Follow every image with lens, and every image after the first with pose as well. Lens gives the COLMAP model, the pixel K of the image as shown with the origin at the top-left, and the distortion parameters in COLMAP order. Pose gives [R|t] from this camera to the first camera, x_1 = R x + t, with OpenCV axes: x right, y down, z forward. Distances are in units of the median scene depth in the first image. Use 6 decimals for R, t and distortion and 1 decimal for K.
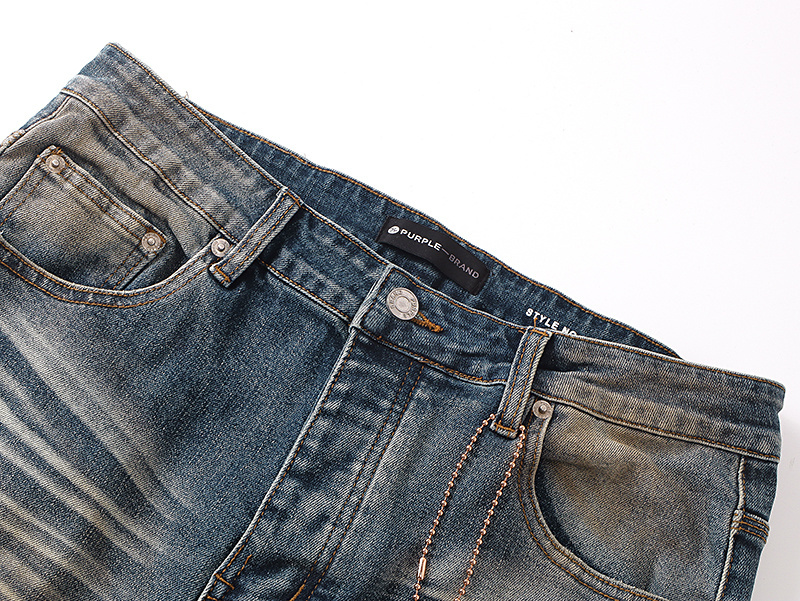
lens RADIAL K [[1607.9, 0, 400.6], [0, 1607.9, 298.9], [0, 0, 1]] dist [-0.104734, 0.000000]
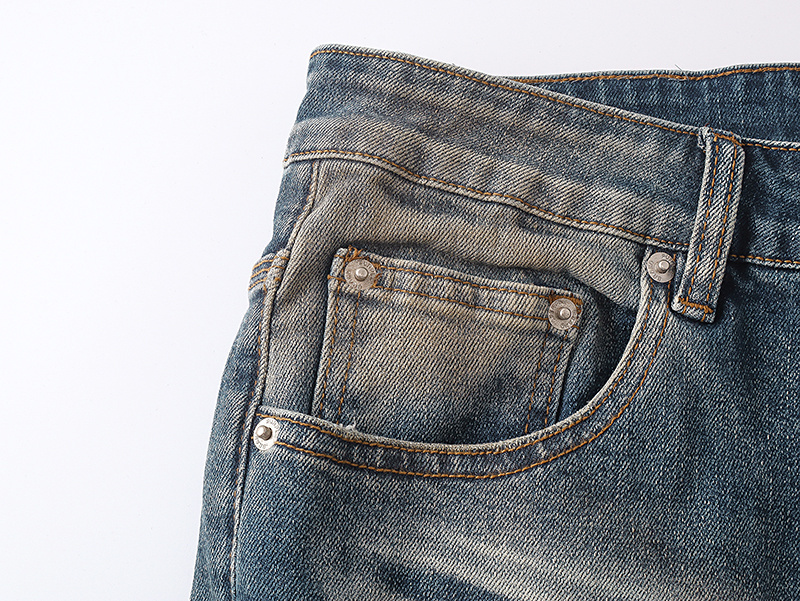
lens RADIAL K [[1607.9, 0, 400.7], [0, 1607.9, 302.0], [0, 0, 1]] dist [-0.104734, 0.000000]
pose [[0.883723, -0.468002, 0.002726, -0.208288], [0.465418, 0.879425, 0.099991, -0.127437], [-0.049194, -0.087095, 0.994985, 0.407111]]
